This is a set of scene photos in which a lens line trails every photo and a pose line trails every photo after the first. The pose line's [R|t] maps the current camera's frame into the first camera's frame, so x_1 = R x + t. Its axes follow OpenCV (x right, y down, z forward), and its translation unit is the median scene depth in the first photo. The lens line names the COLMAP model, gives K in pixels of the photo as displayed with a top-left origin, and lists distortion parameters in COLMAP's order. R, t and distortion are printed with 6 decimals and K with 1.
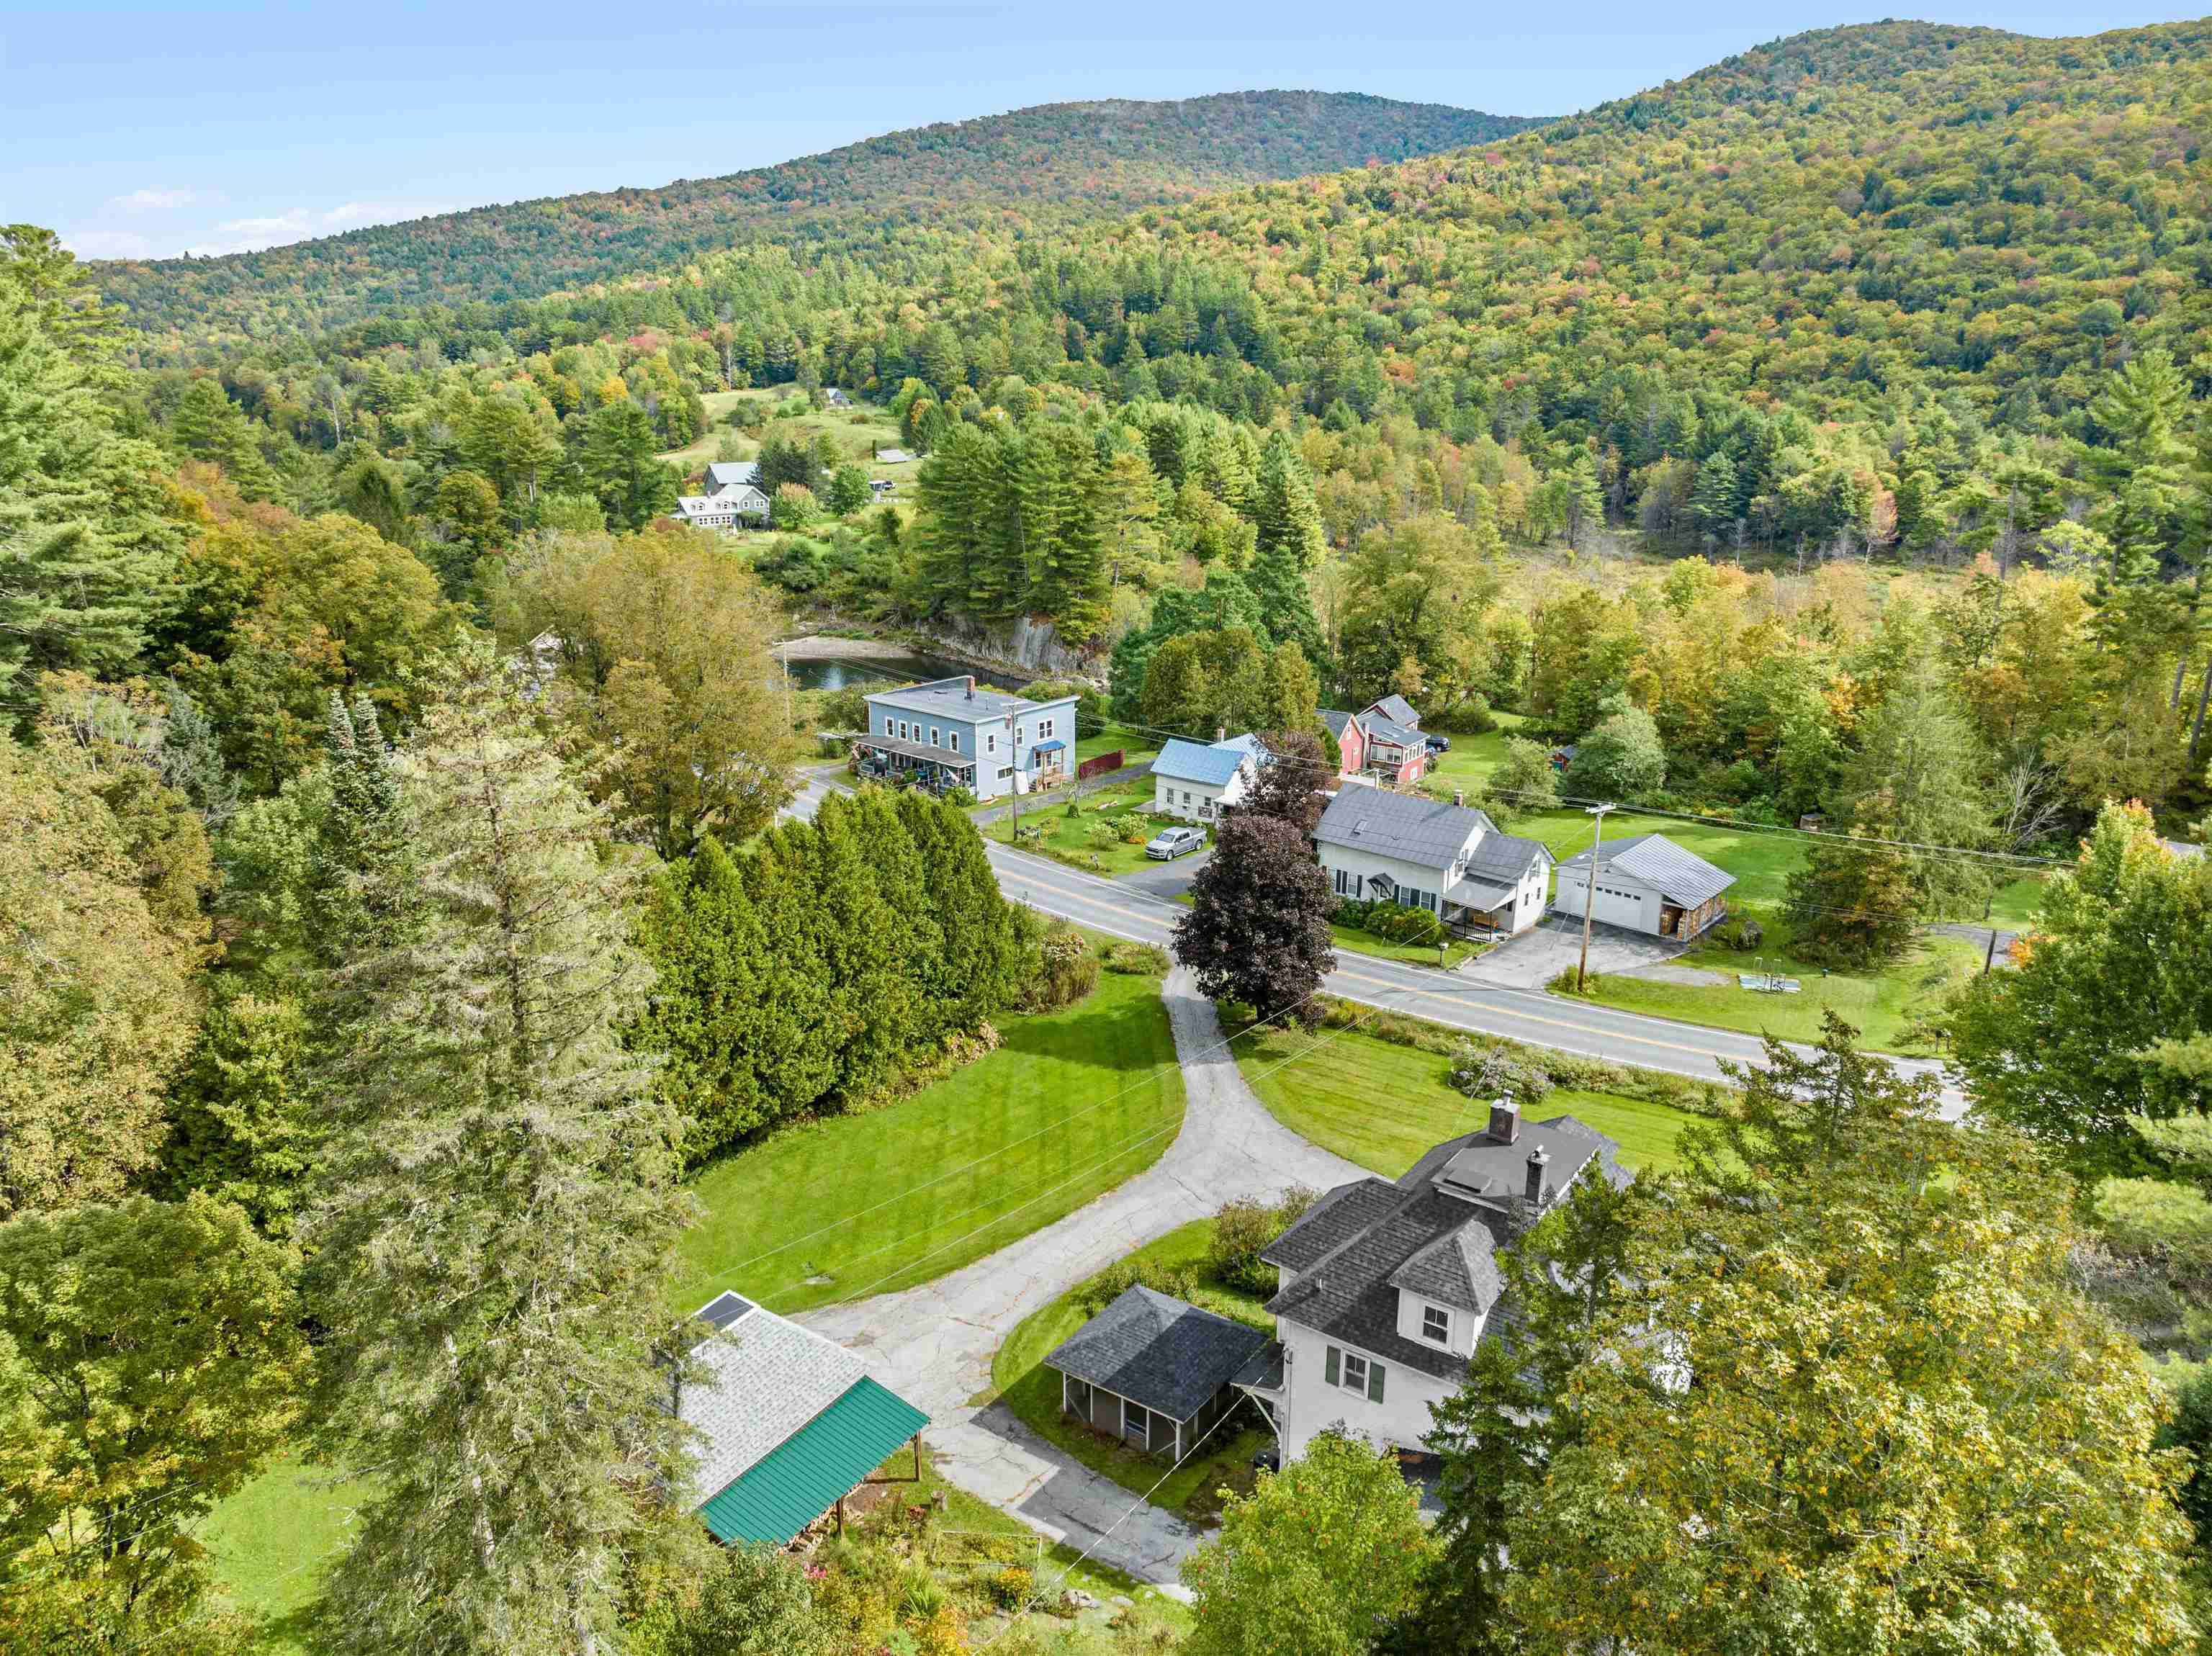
lens RADIAL K [[1566.4, 0, 1106.0], [0, 1566.4, 828.0], [0, 0, 1]] dist [-0.033416, -0.004134]
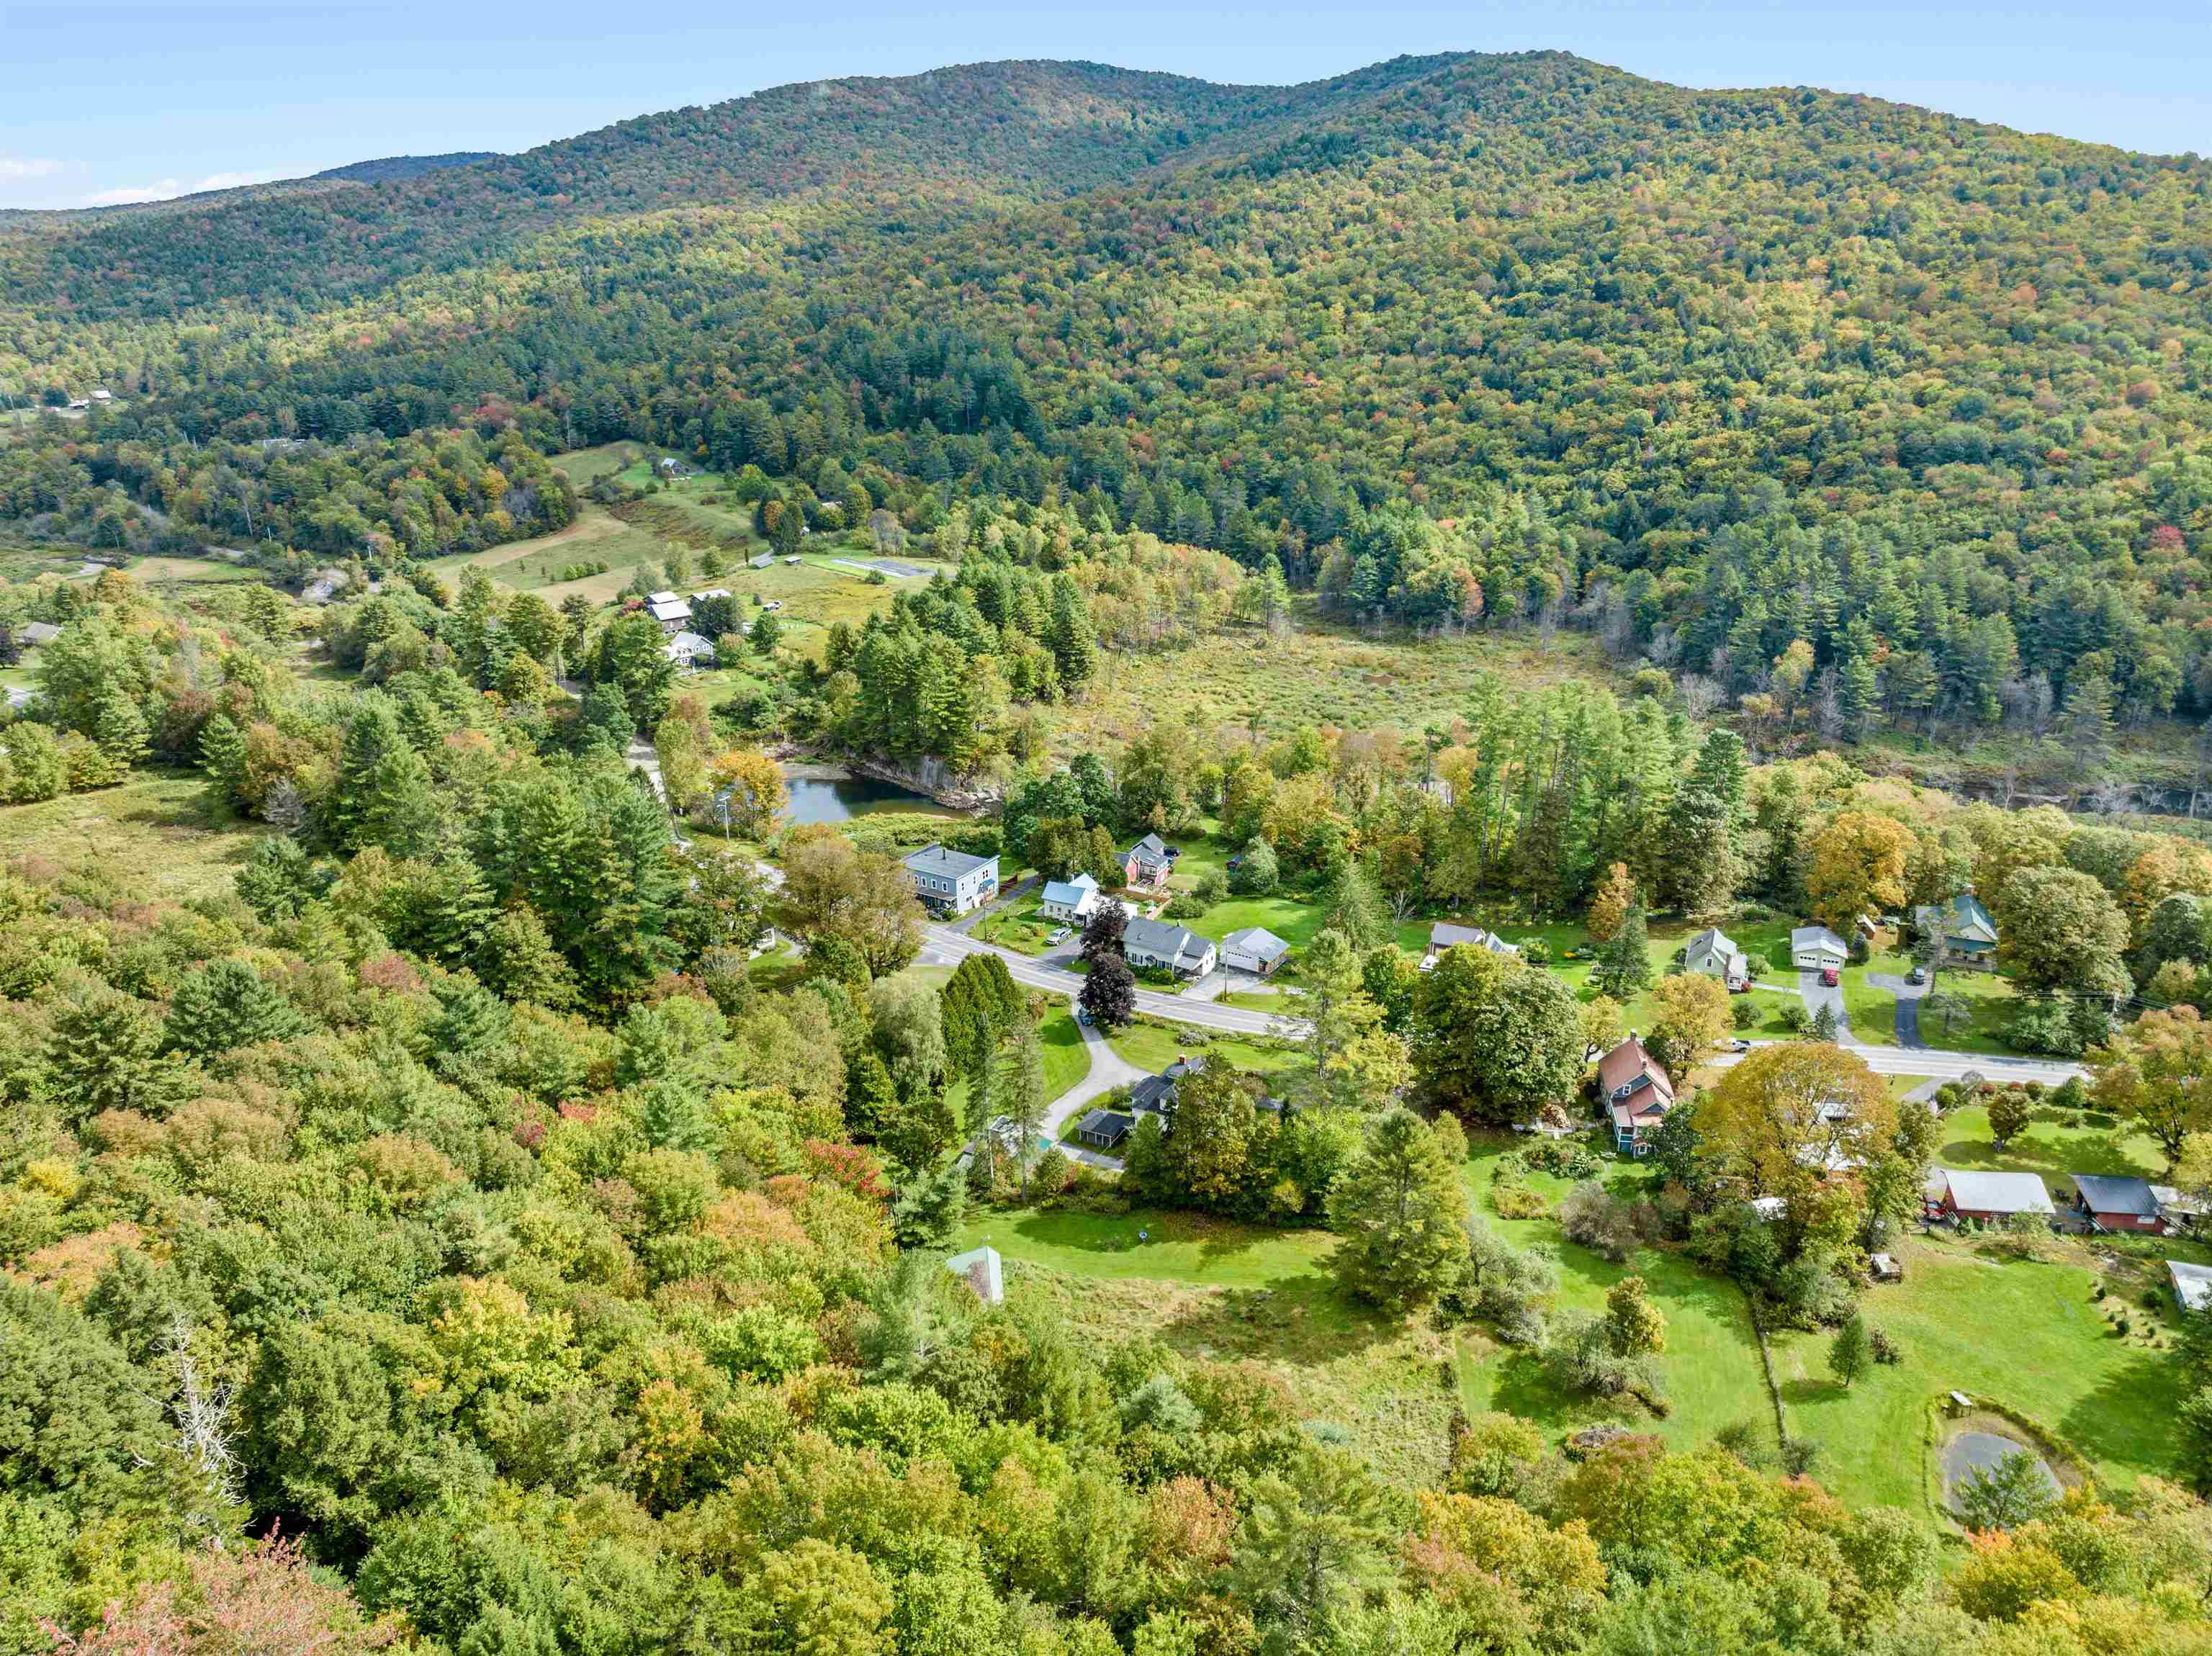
lens RADIAL K [[1566.4, 0, 1106.0], [0, 1566.4, 828.0], [0, 0, 1]] dist [-0.033416, -0.004134]
pose [[0.987247, -0.063266, 0.146082, -0.054818], [0.055412, 0.996822, 0.057225, -0.071405], [-0.149239, -0.048400, 0.987616, -0.323110]]
